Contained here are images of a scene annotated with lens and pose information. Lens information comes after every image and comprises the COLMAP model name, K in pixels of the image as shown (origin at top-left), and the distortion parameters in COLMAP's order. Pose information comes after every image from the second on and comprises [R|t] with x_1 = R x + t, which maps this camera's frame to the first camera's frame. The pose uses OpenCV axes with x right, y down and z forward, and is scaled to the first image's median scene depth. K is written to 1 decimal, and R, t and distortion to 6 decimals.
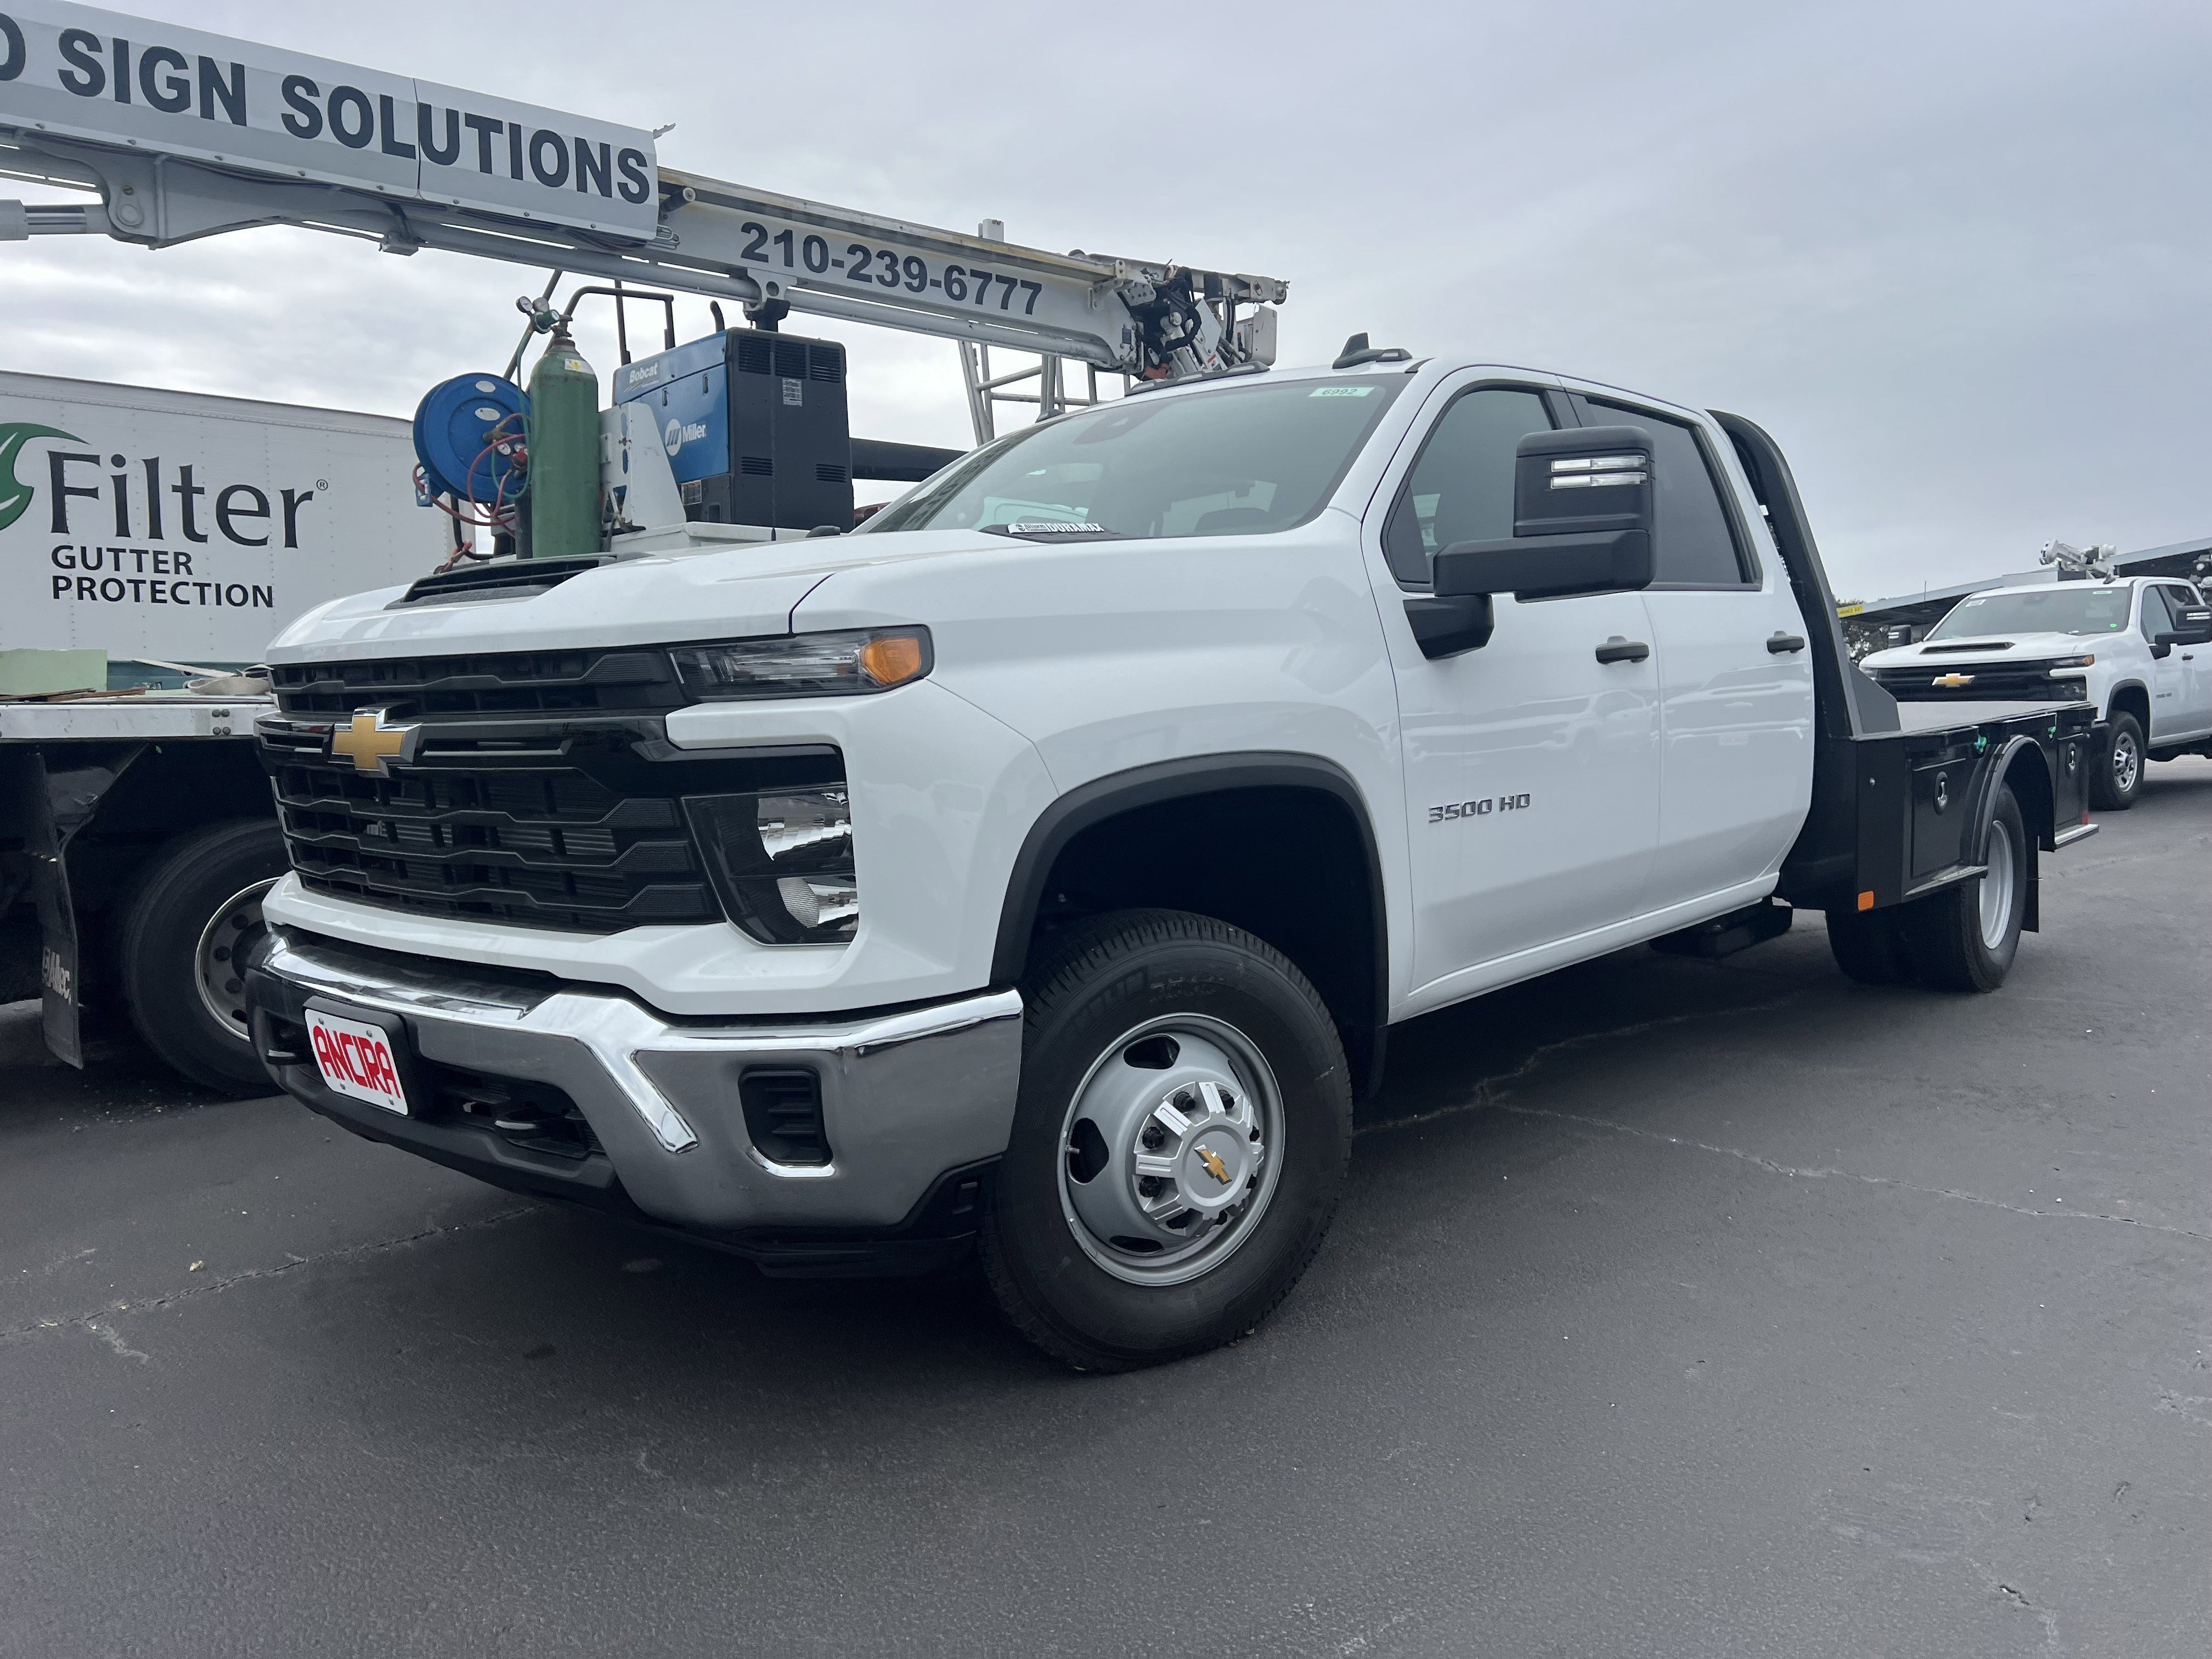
lens RADIAL K [[1661.6, 0, 1103.6], [0, 1661.6, 841.2], [0, 0, 1]] dist [0.062803, -0.068102]
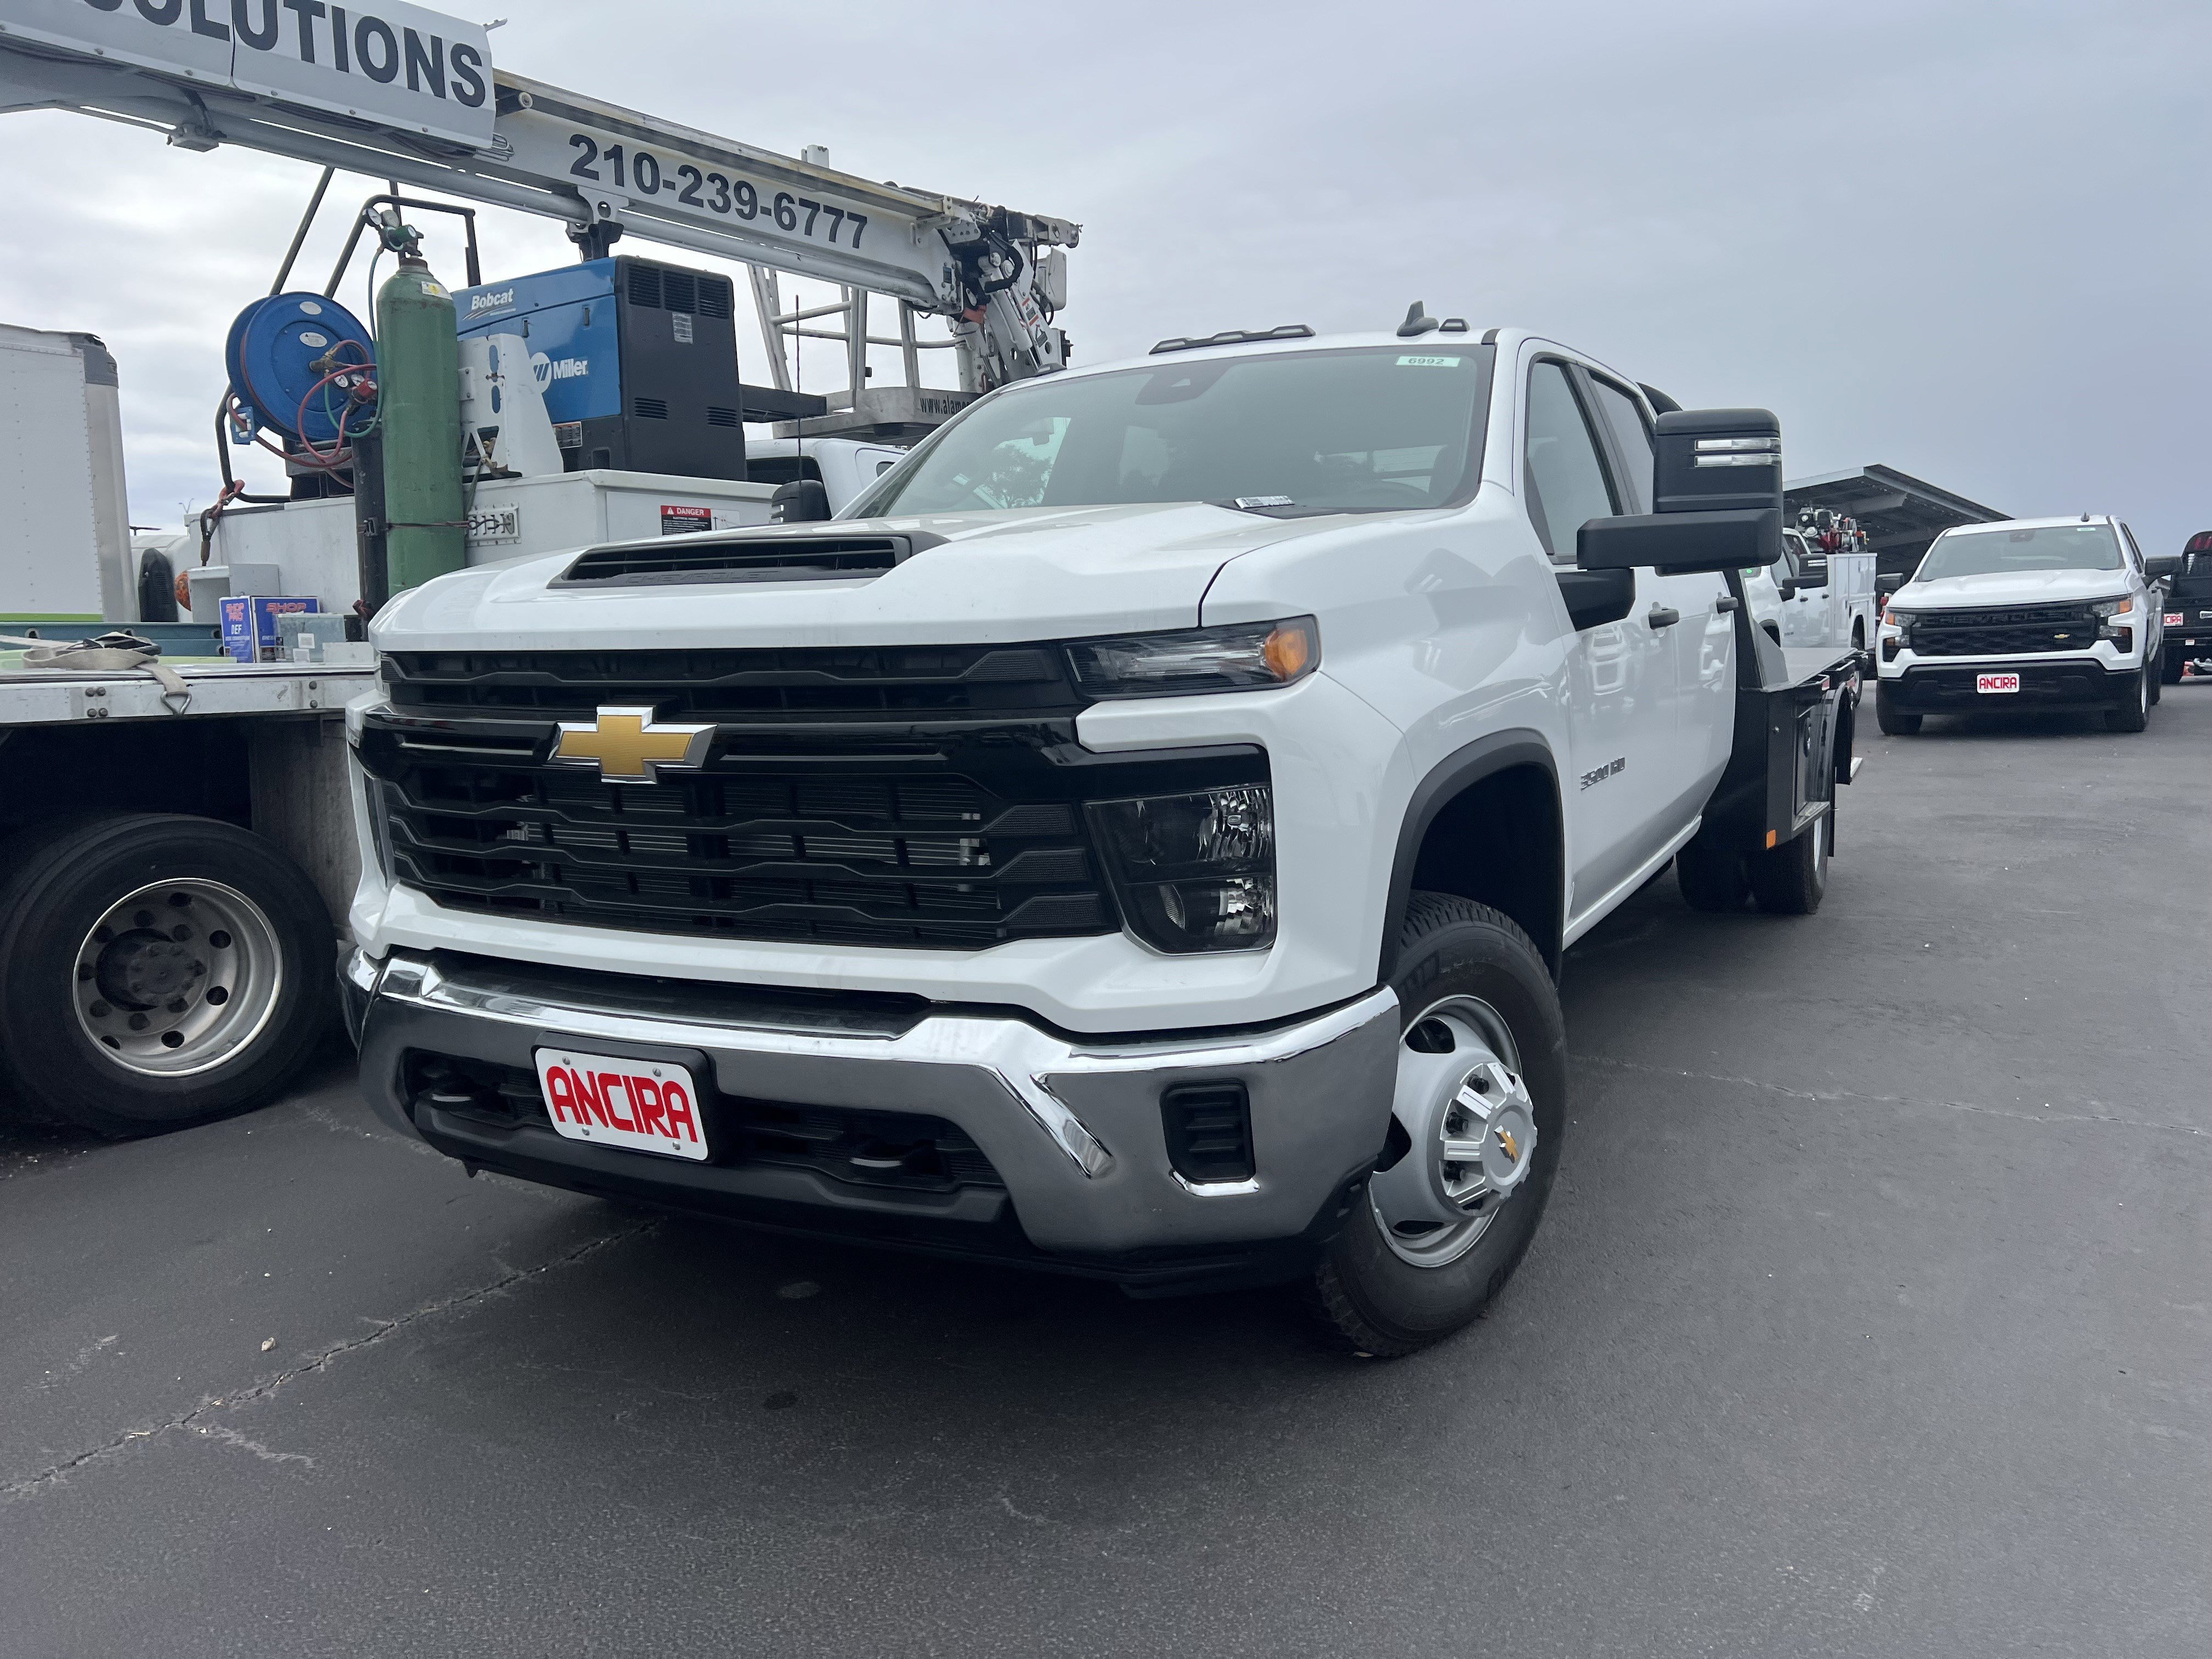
lens RADIAL K [[1661.6, 0, 1119.3], [0, 1661.6, 830.7], [0, 0, 1]] dist [0.062803, -0.068102]
pose [[0.970289, -0.036182, 0.239228, -0.277480], [0.028513, 0.998965, 0.035444, -0.026184], [-0.240263, -0.027570, 0.970316, 0.056201]]
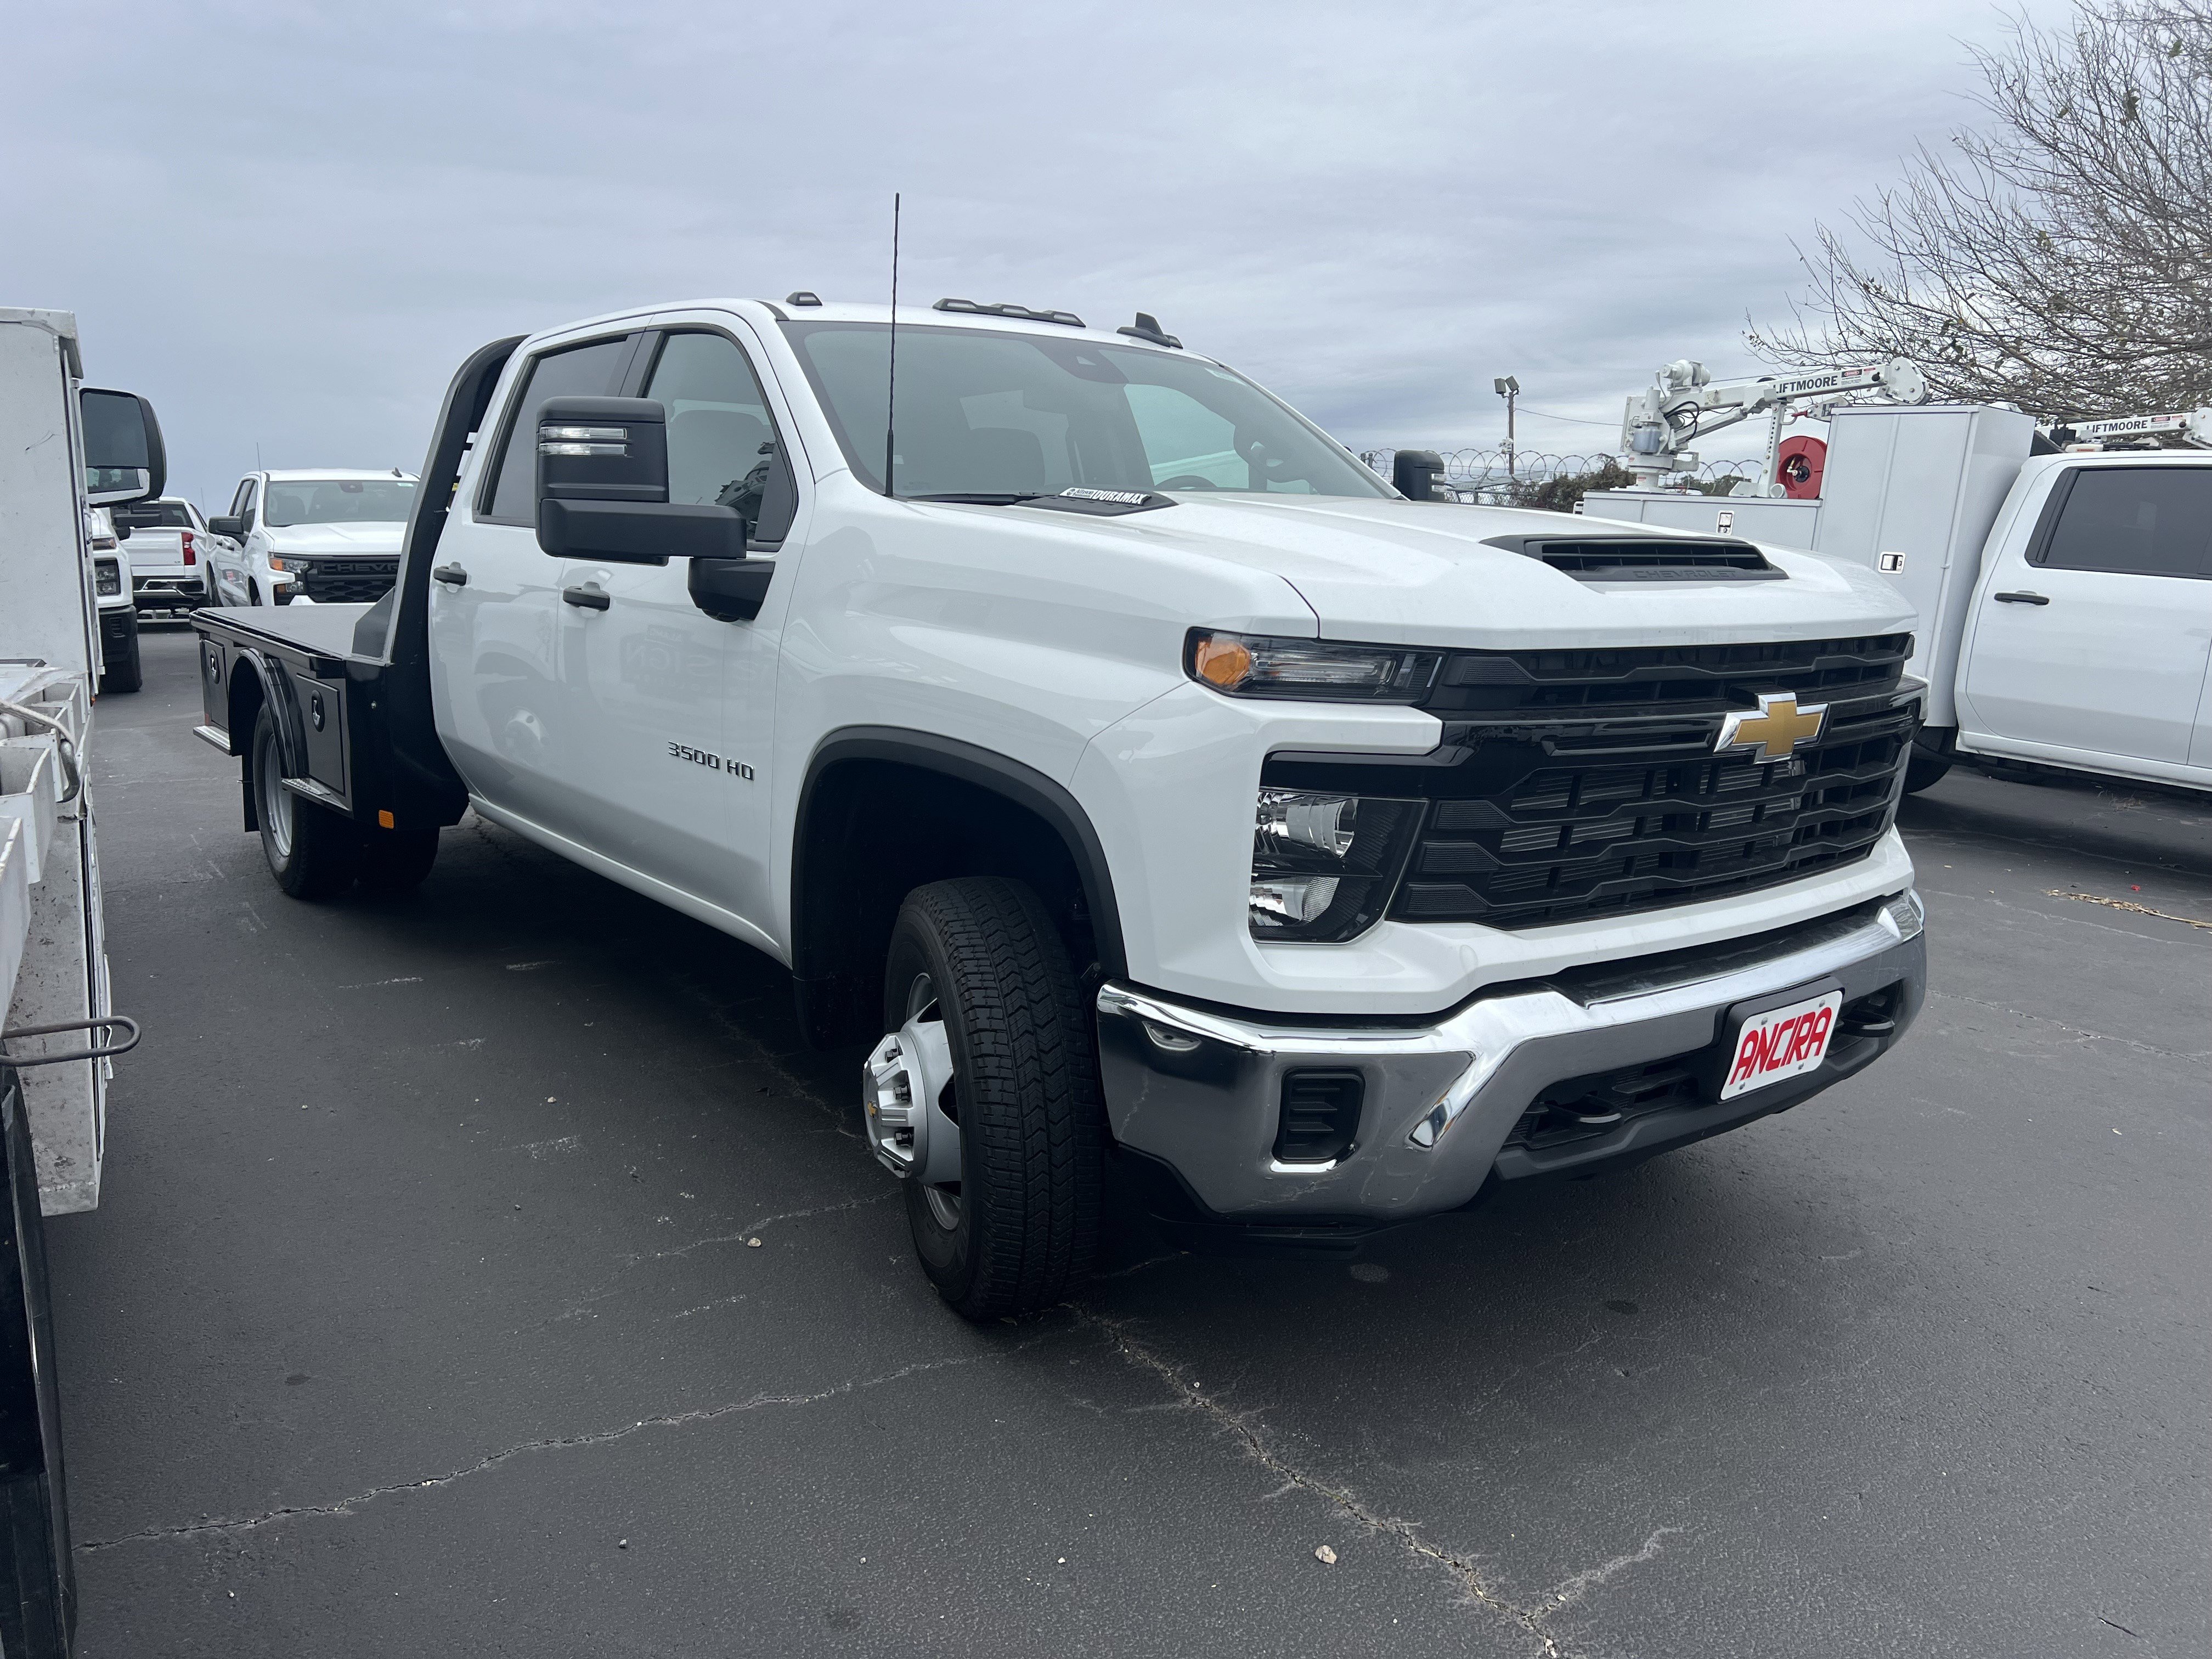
lens RADIAL K [[1661.6, 0, 1117.1], [0, 1661.6, 823.4], [0, 0, 1]] dist [0.062803, -0.068102]
pose [[0.164636, -0.143404, 0.975874, -1.030879], [0.071225, 0.988520, 0.133247, -0.113551], [-0.983780, 0.047569, 0.172960, 0.848949]]
